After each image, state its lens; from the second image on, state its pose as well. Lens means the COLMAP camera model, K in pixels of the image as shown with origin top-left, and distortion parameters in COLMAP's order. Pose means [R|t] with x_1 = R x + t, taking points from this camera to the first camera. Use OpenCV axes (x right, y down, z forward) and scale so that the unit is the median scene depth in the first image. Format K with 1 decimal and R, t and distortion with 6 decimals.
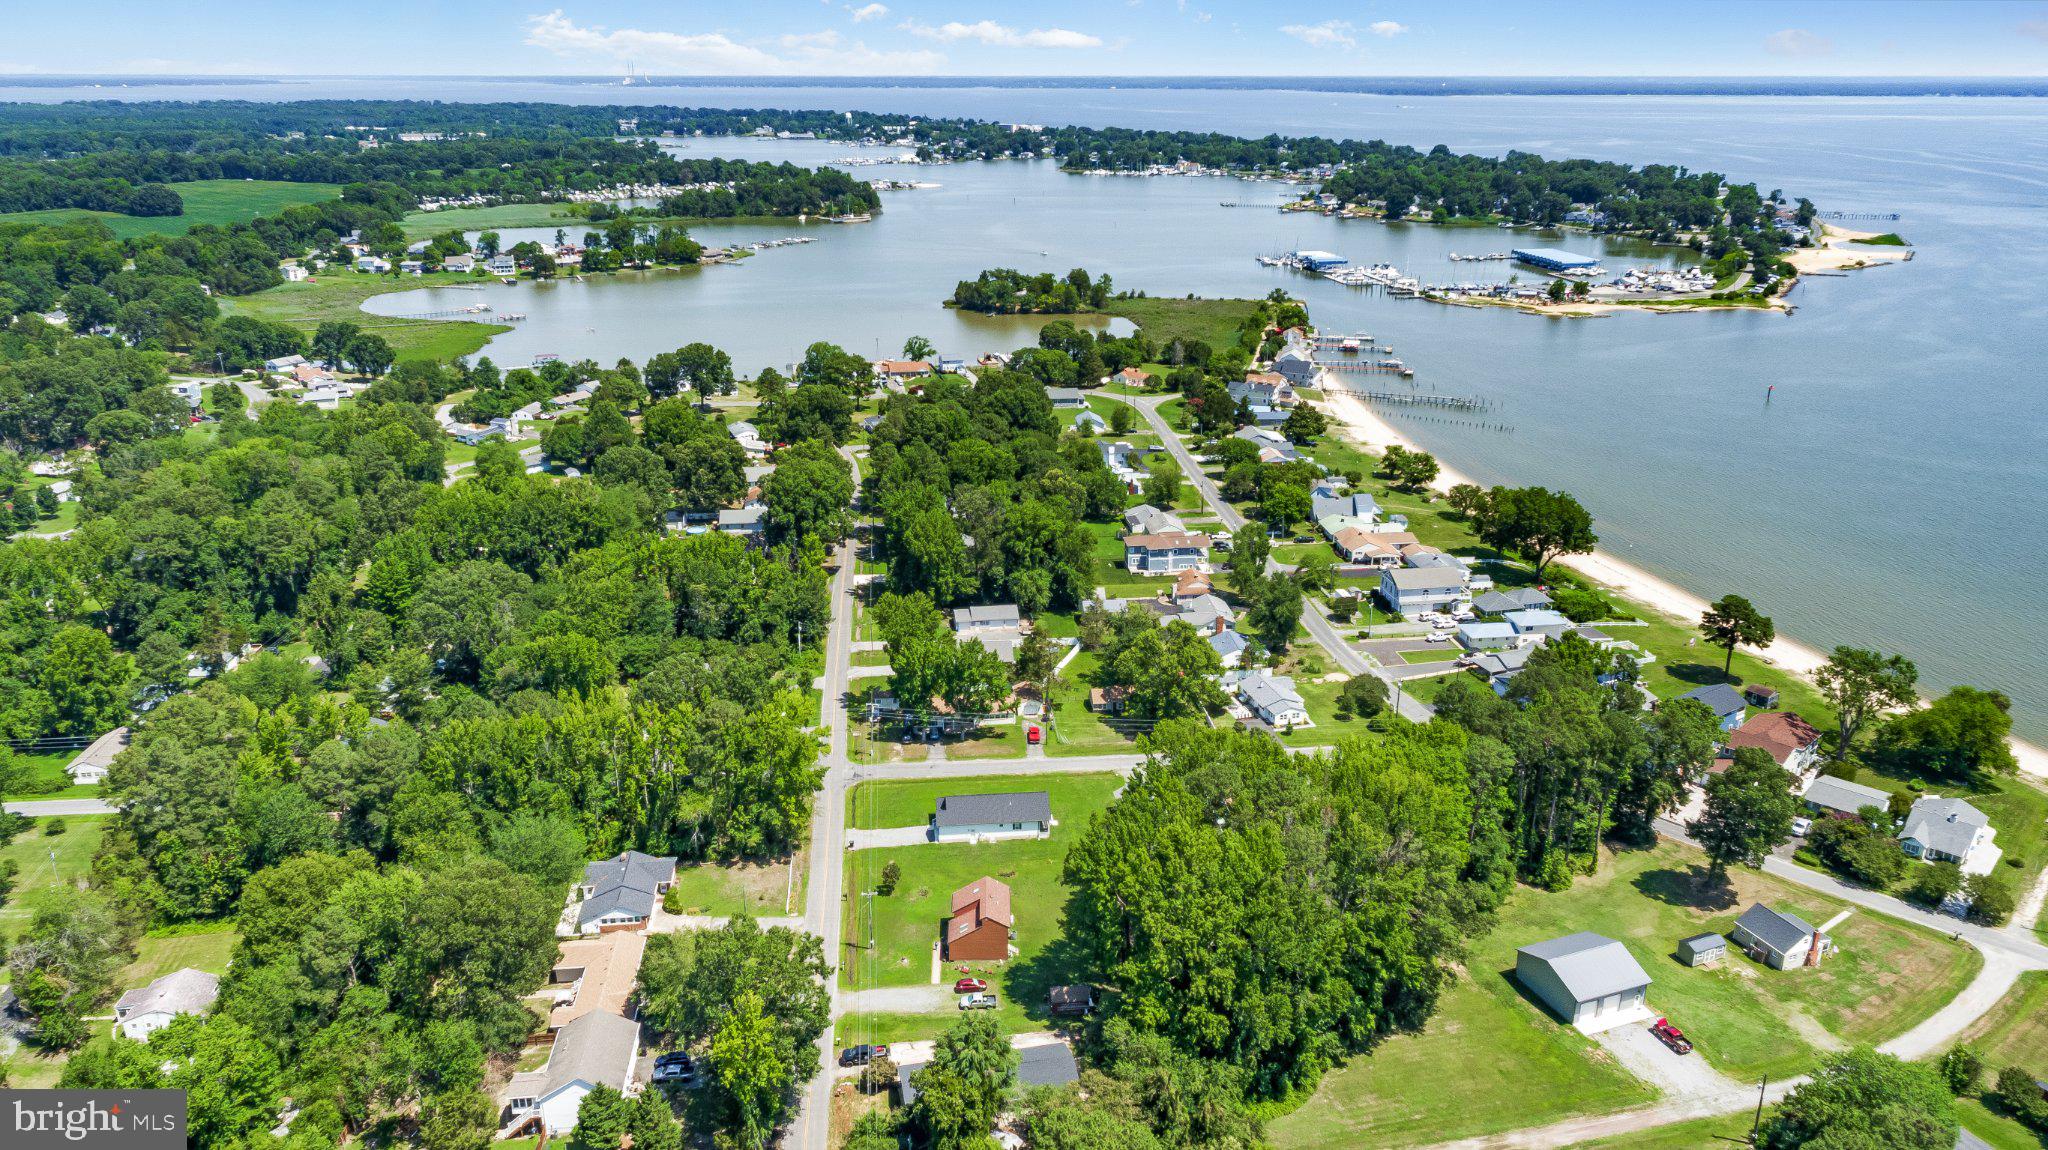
lens RADIAL K [[1443.0, 0, 1026.0], [0, 1443.0, 566.3], [0, 0, 1]] dist [-0.006246, 0.005606]
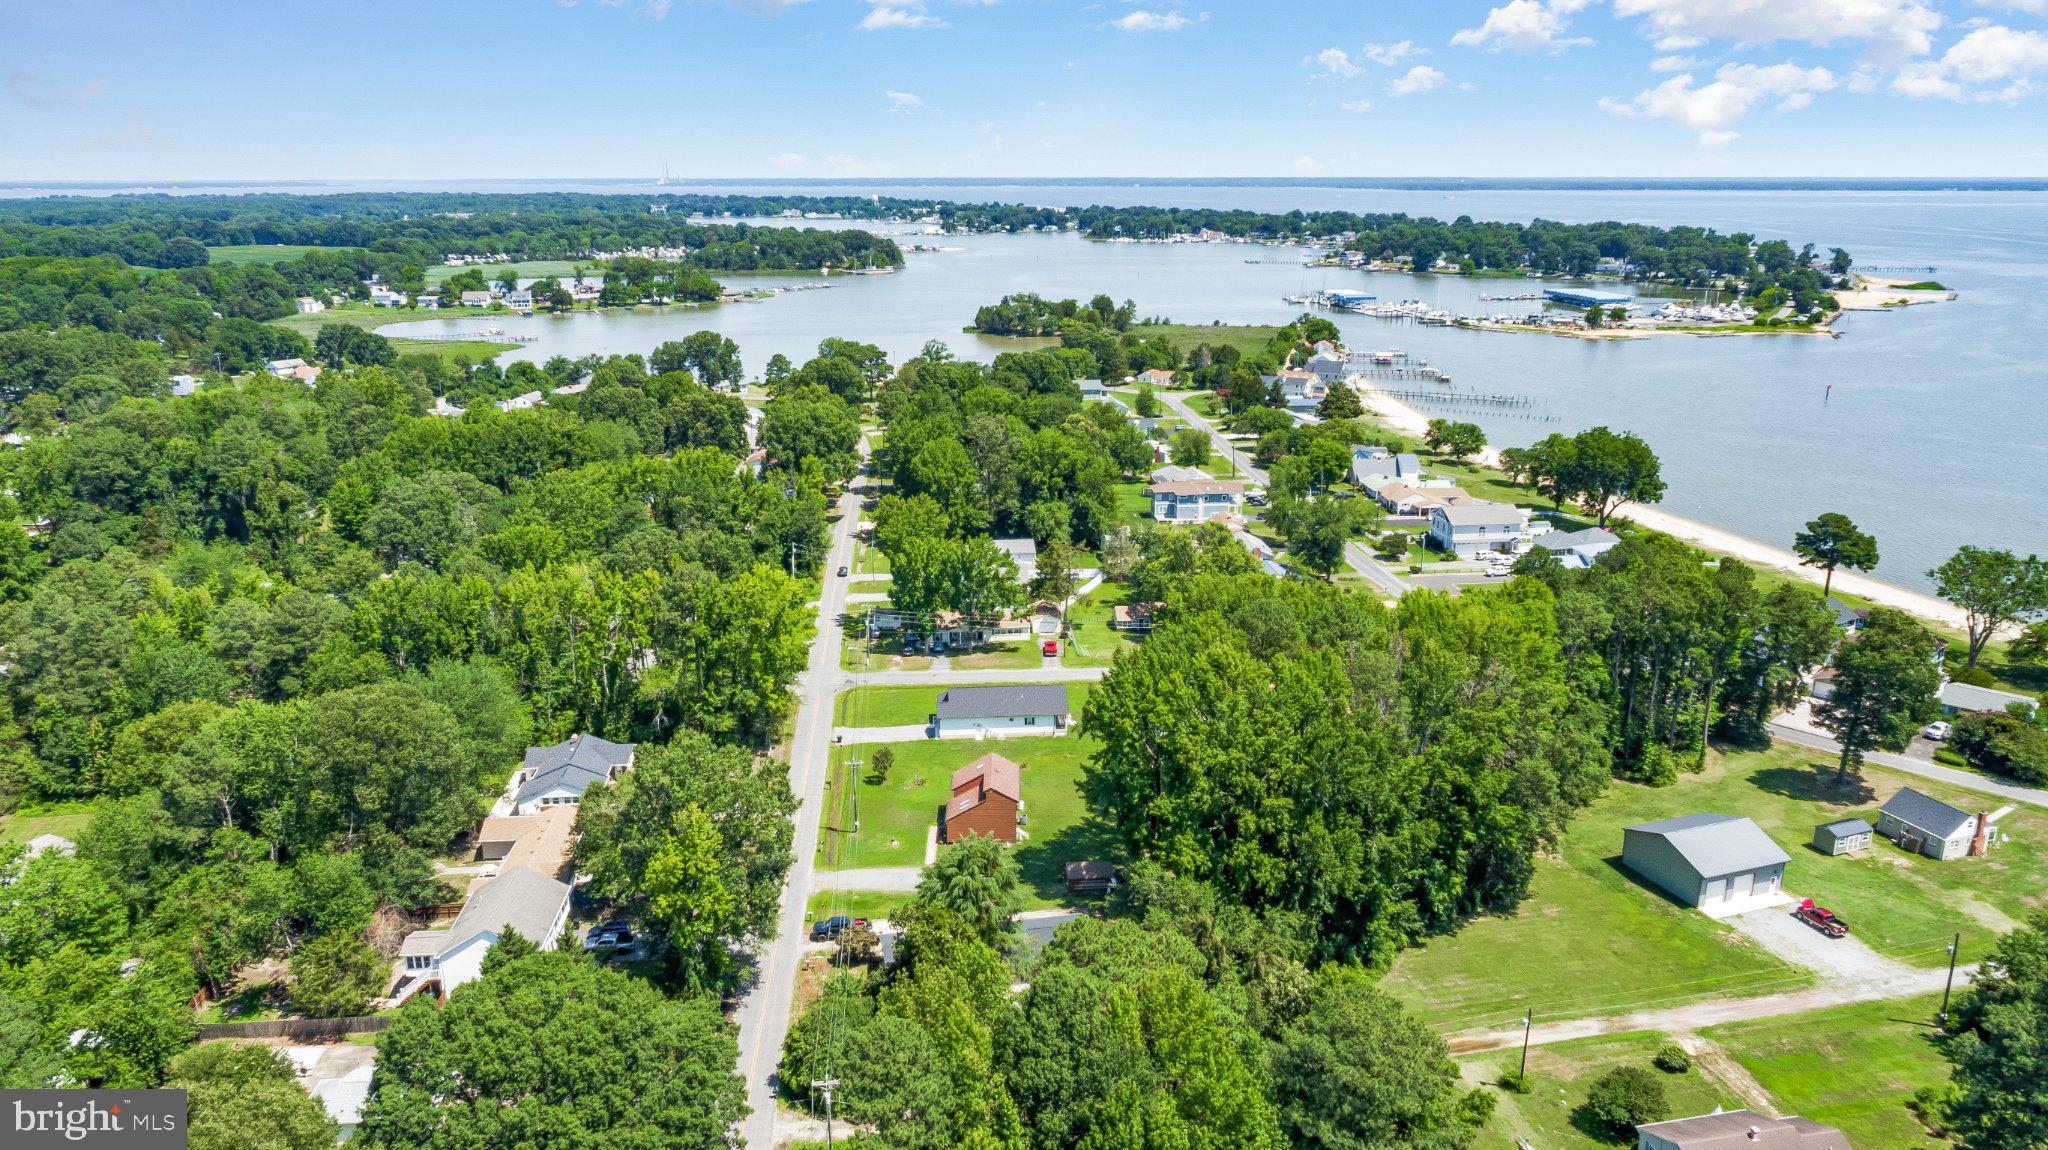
lens RADIAL K [[1440.1, 0, 1026.5], [0, 1440.1, 564.1], [0, 0, 1]] dist [-0.009248, 0.010273]
pose [[0.999867, 0.004638, -0.015650, 0.001520], [-0.005671, 0.997762, -0.066622, 0.043348], [0.015306, 0.066702, 0.997656, 0.038442]]
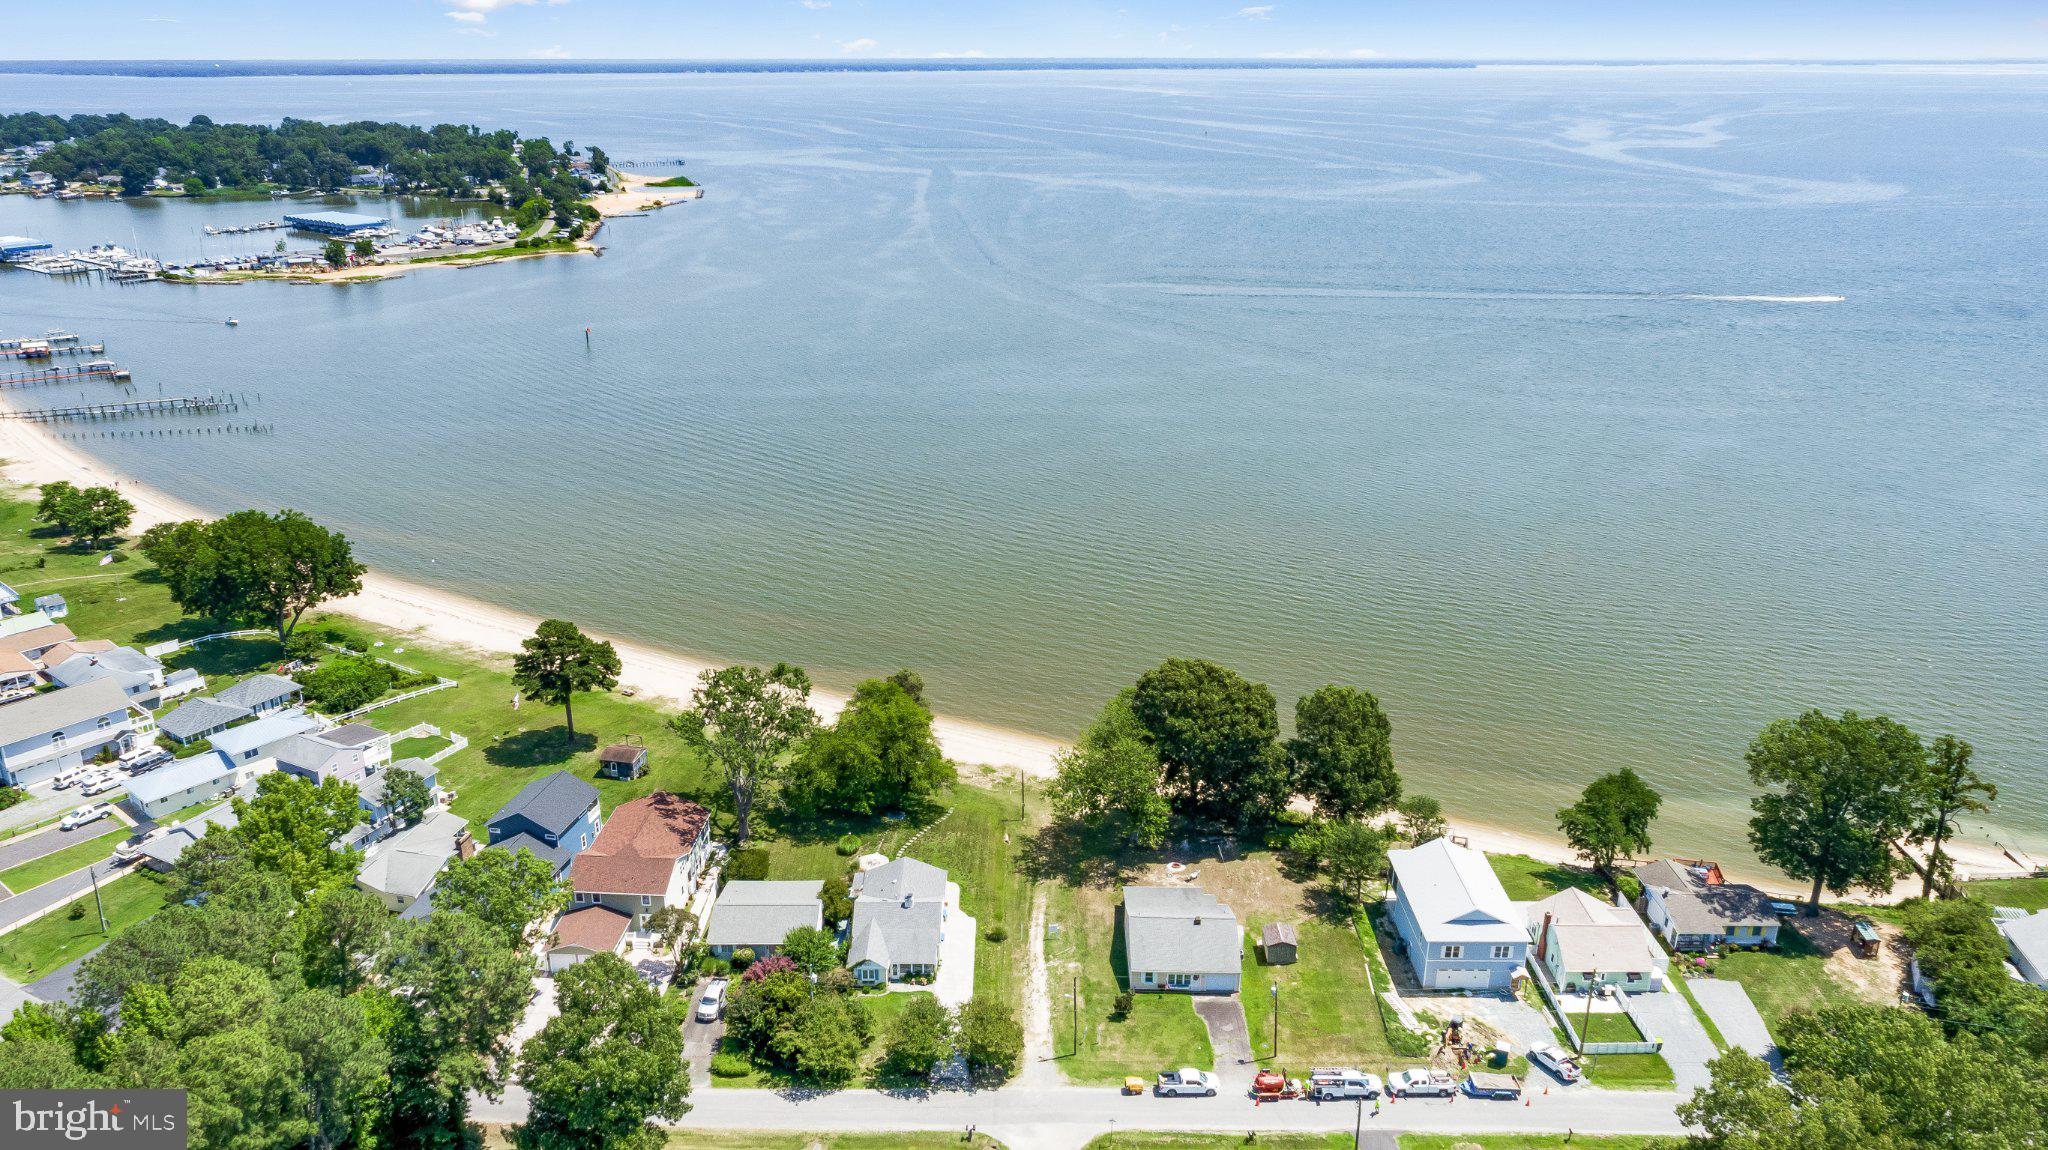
lens RADIAL K [[1422.8, 0, 1021.0], [0, 1422.8, 573.7], [0, 0, 1]] dist [-0.003127, 0.003883]
pose [[0.729479, -0.233435, 0.642938, 0.088909], [0.221963, 0.969882, 0.100301, -0.006984], [-0.646988, 0.069542, 0.759322, 0.138108]]
